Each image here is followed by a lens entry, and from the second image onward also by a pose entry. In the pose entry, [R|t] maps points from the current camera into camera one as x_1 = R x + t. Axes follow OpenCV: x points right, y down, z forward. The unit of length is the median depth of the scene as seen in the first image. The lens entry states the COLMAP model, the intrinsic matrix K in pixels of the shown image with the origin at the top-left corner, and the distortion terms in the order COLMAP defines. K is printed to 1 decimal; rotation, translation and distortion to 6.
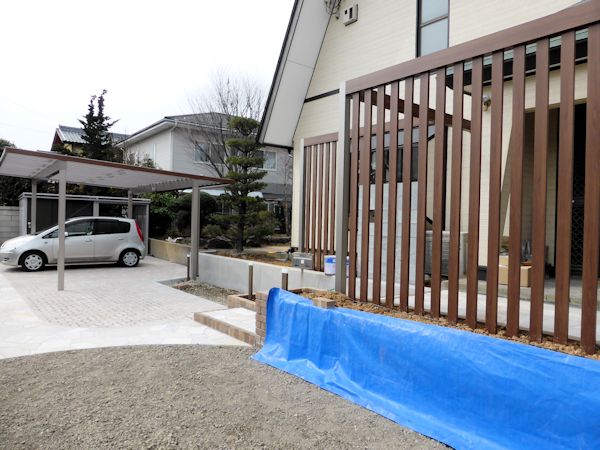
lens RADIAL K [[438.1, 0, 302.3], [0, 438.1, 206.1], [0, 0, 1]] dist [-0.042840, 0.001102]
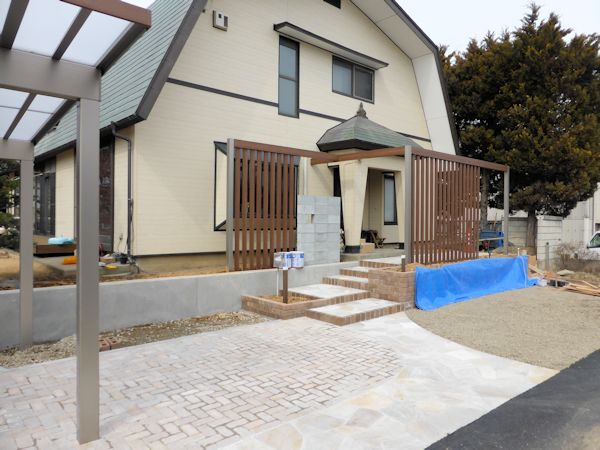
lens RADIAL K [[442.9, 0, 302.3], [0, 442.9, 223.3], [0, 0, 1]] dist [-0.042609, 0.020256]
pose [[-0.058220, -0.024967, 0.997992, -0.689906], [-0.036133, 0.999085, 0.022887, 0.008023], [-0.997650, -0.034728, -0.059069, 0.615181]]
